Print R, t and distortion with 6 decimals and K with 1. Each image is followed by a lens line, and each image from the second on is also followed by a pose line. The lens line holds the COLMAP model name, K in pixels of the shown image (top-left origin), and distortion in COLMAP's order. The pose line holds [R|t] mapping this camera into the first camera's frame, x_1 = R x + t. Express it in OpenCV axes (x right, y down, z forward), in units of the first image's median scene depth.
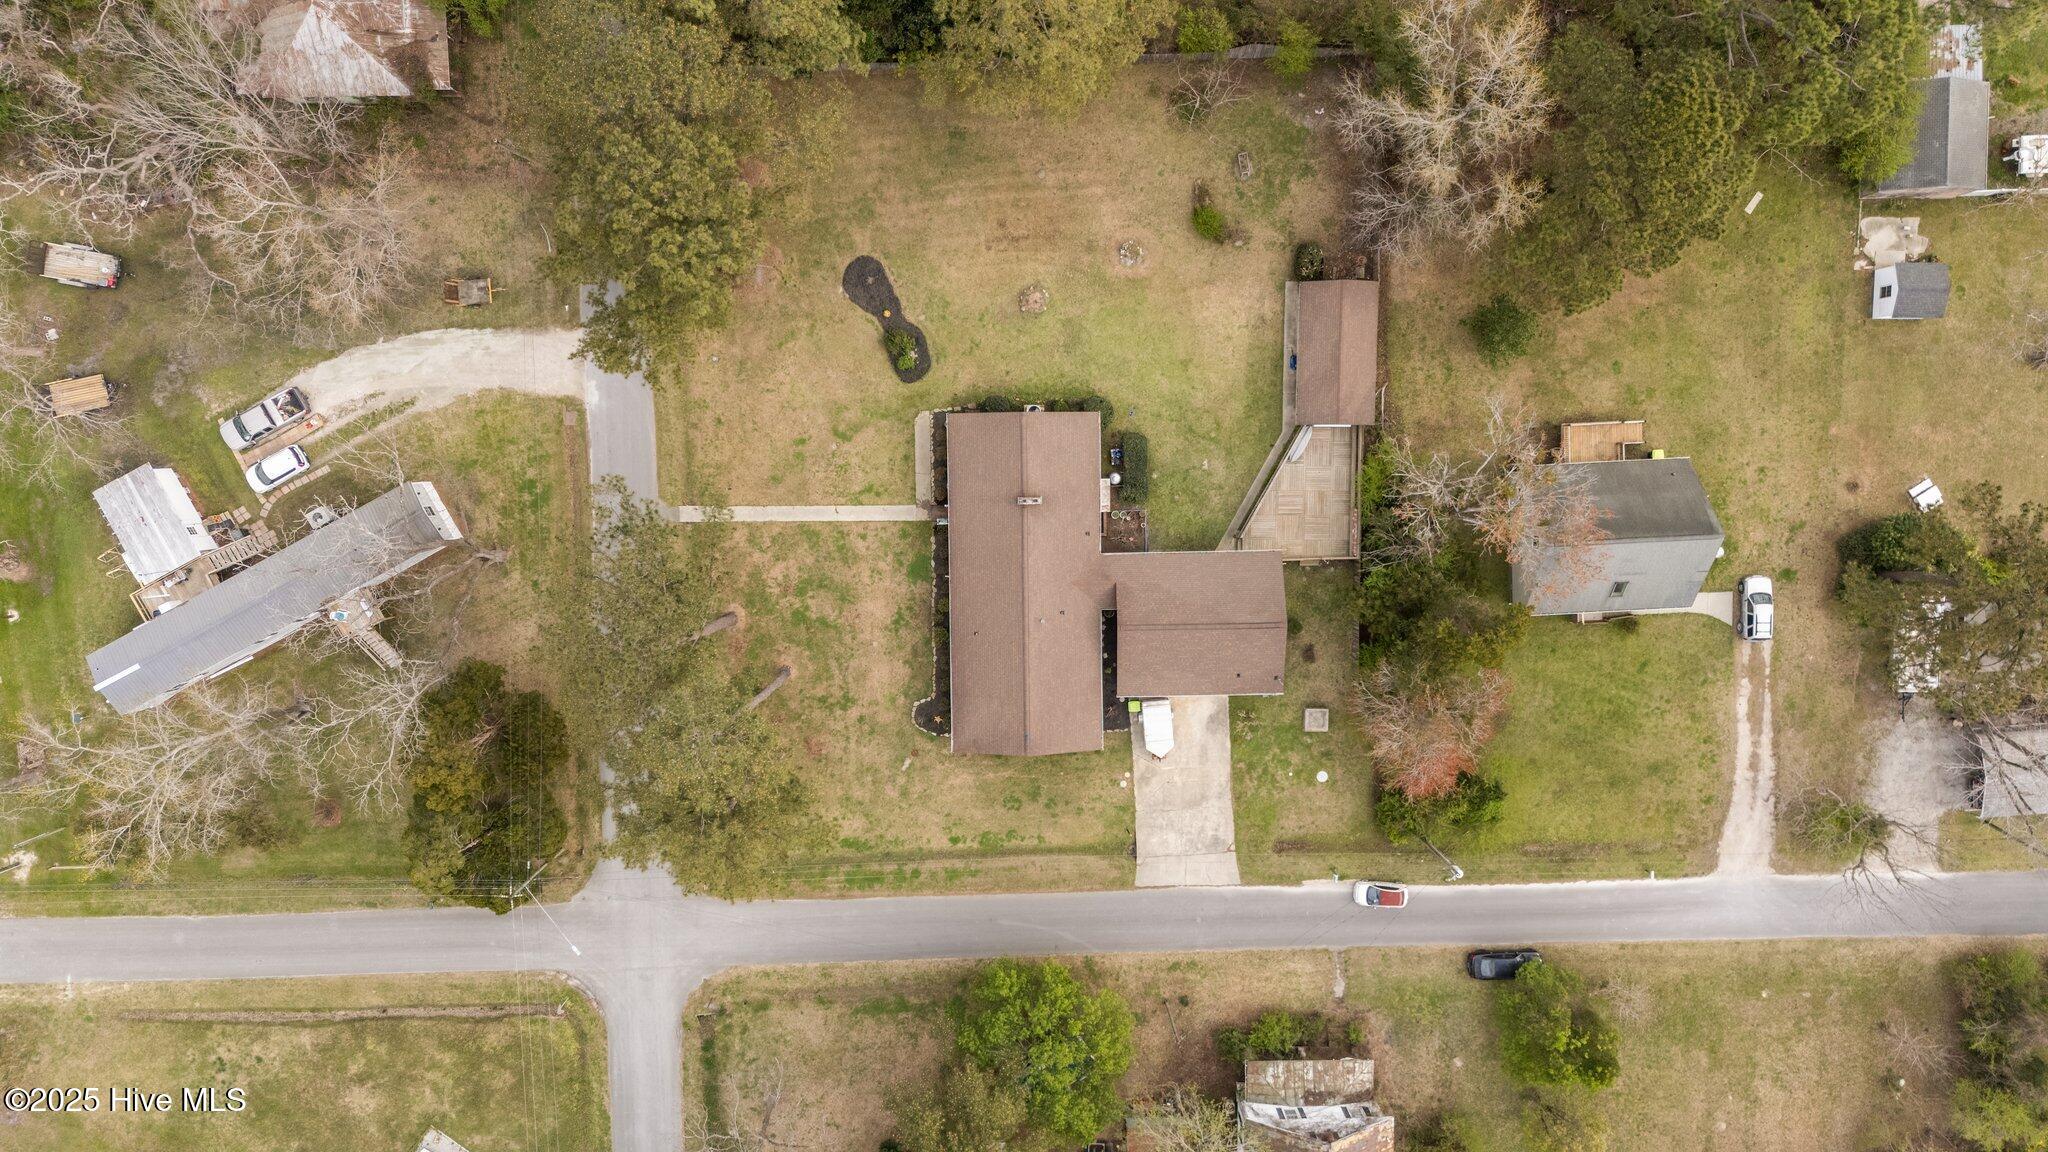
lens RADIAL K [[1474.8, 0, 1023.8], [0, 1474.8, 576.0], [0, 0, 1]] dist [0.049789, -0.012744]
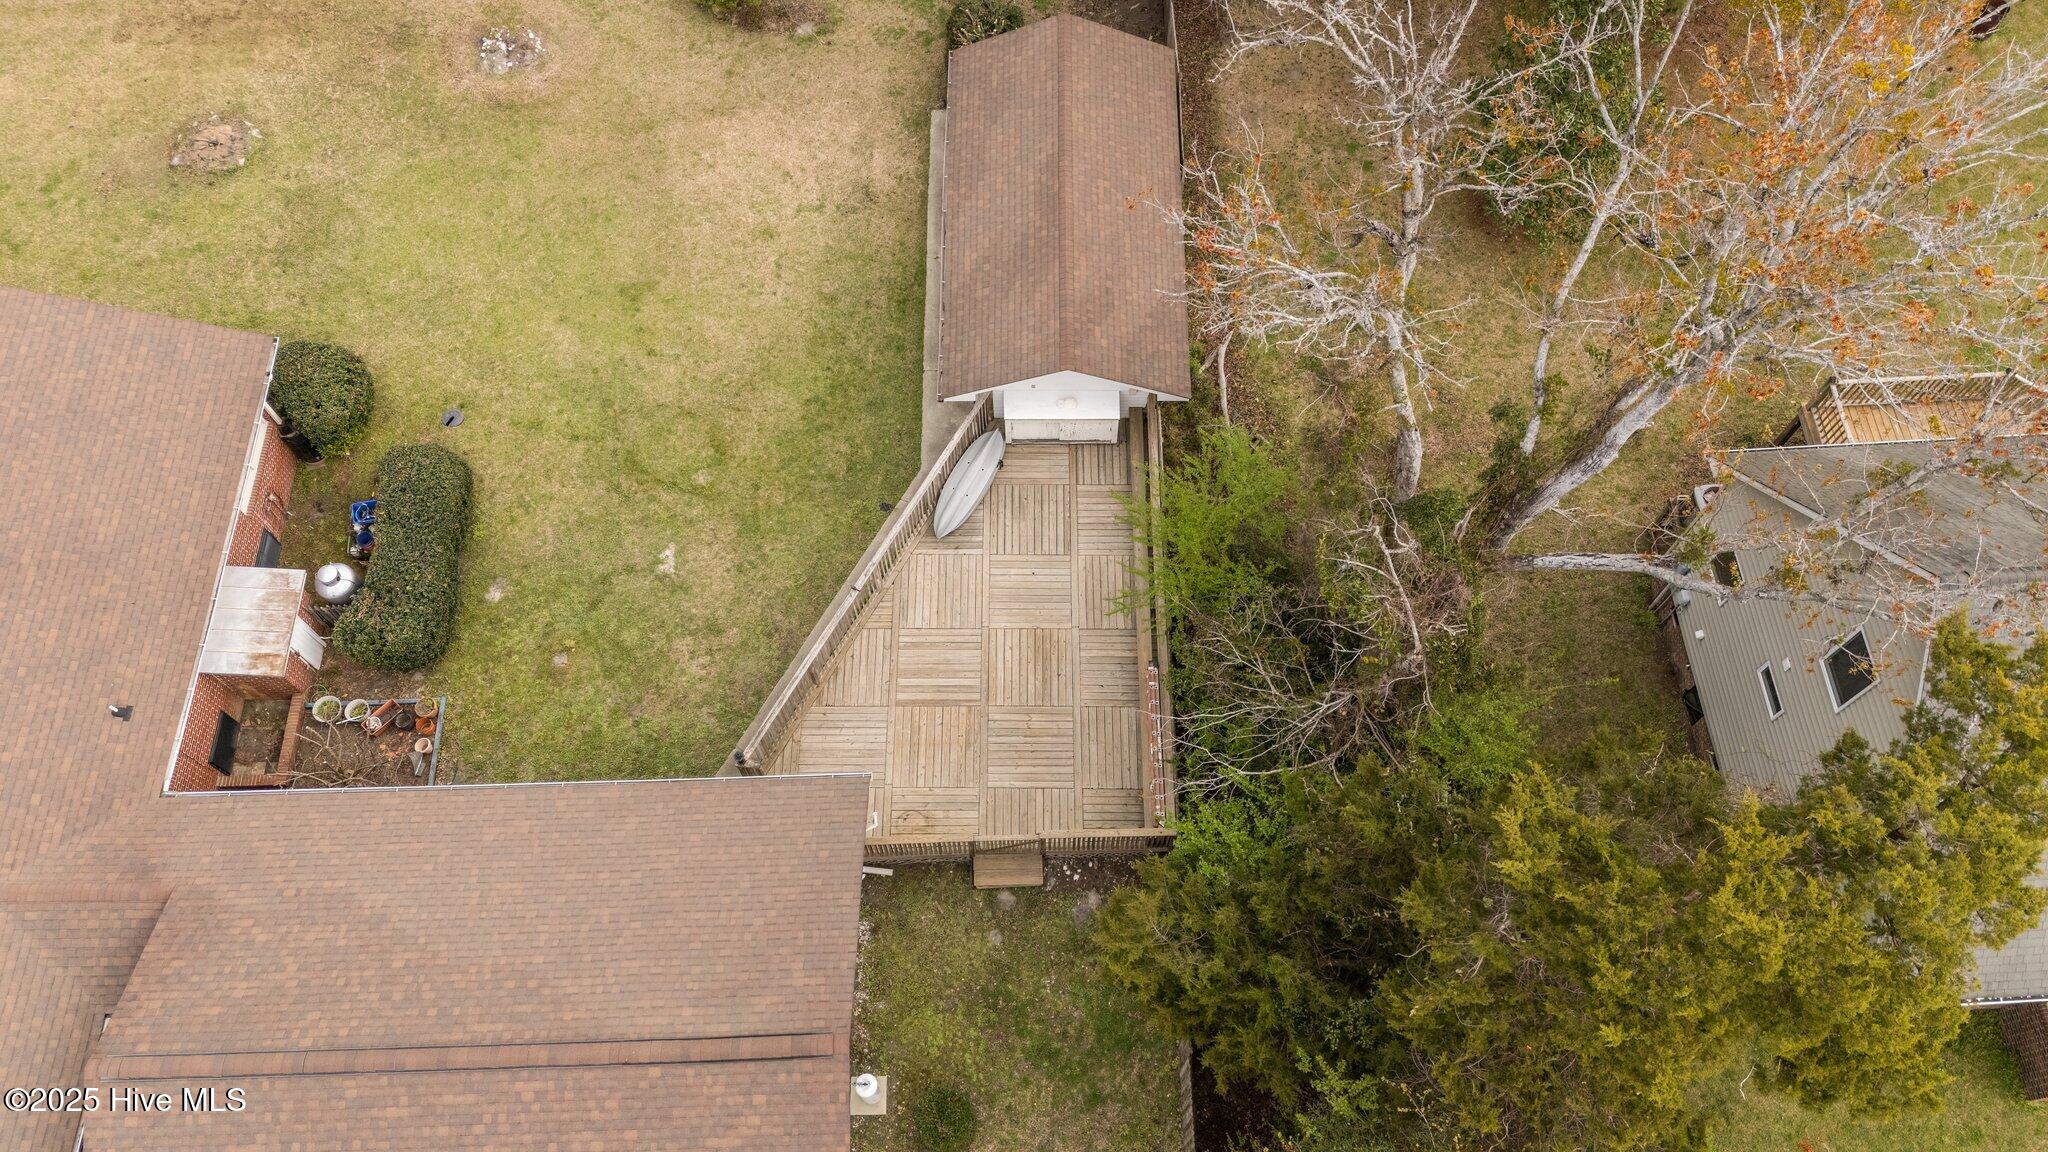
lens RADIAL K [[1474.8, 0, 1029.9], [0, 1474.8, 581.0], [0, 0, 1]] dist [0.049789, -0.012744]
pose [[0.999972, -0.006644, 0.003434, 0.198689], [0.007473, 0.870011, -0.492976, 0.081129], [0.000288, 0.492987, 0.870036, 0.738596]]
